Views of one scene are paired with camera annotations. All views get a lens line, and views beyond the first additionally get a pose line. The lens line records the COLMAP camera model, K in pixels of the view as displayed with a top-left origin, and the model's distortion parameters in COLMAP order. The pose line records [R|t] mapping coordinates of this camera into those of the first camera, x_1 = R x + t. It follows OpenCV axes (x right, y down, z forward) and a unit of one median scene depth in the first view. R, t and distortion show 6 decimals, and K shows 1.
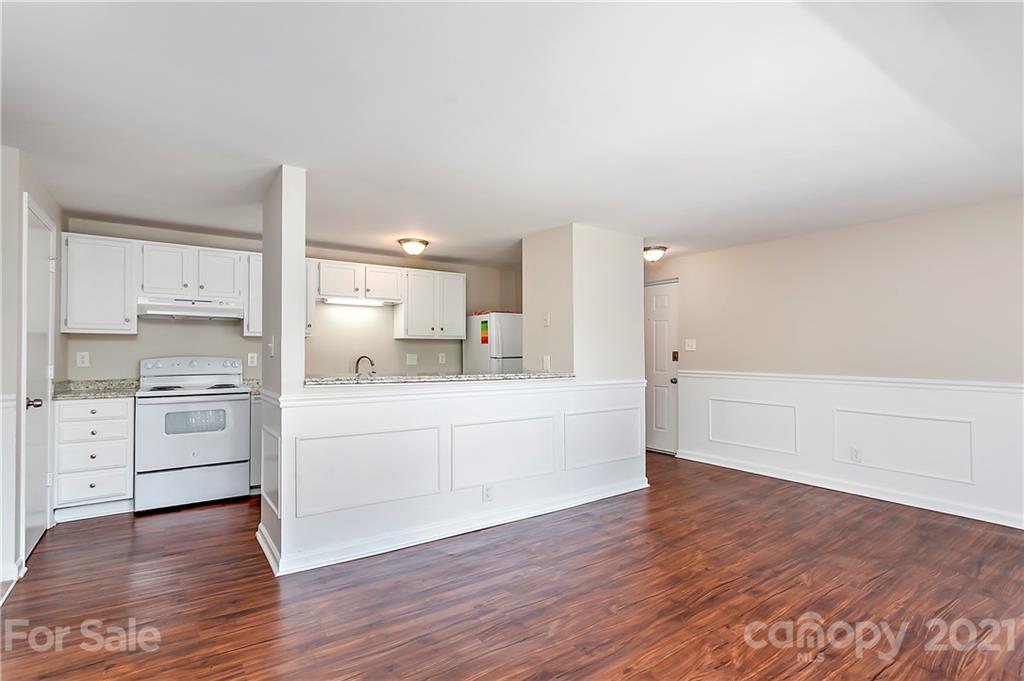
lens RADIAL K [[499.6, 0, 504.2], [0, 499.6, 344.2], [0, 0, 1]] dist [0.003193, 0.000240]
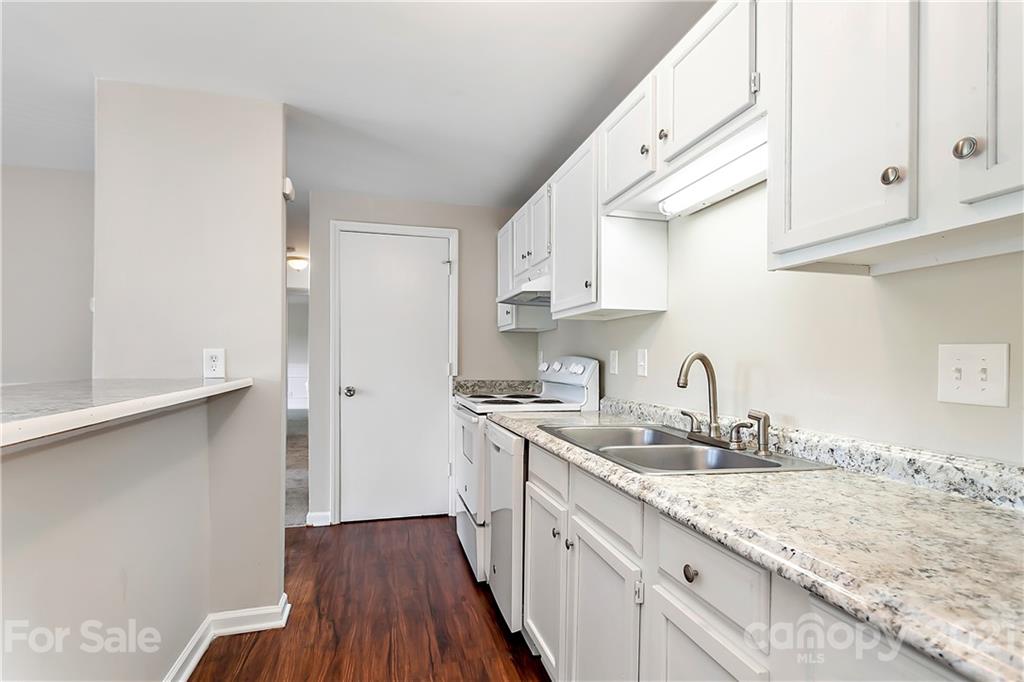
lens RADIAL K [[513.4, 0, 509.6], [0, 513.4, 365.4], [0, 0, 1]] dist [-0.000425, 0.000038]
pose [[-0.344387, 0.006627, -0.938804, 0.070398], [0.005404, 0.999973, 0.005076, 0.039886], [0.938812, -0.003325, -0.344413, 1.406857]]
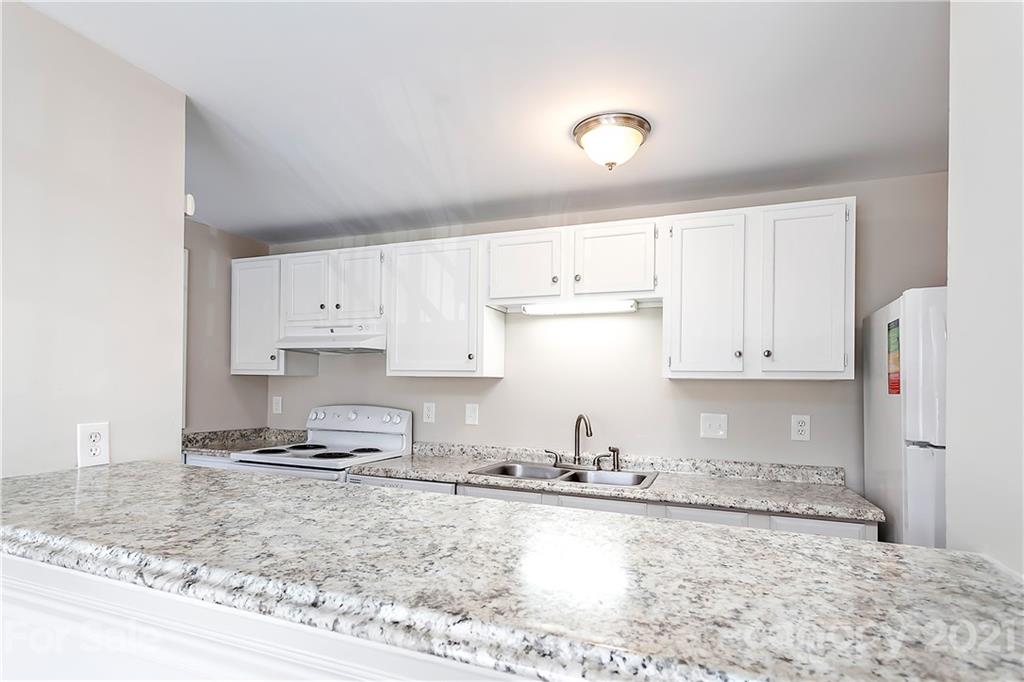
lens RADIAL K [[521.2, 0, 513.3], [0, 521.2, 385.3], [0, 0, 1]] dist [-0.001627, 0.000160]
pose [[0.557304, 0.005259, -0.830292, 0.150914], [-0.003124, 0.999986, 0.004237, -0.010177], [0.830302, 0.000232, 0.557313, 0.926186]]
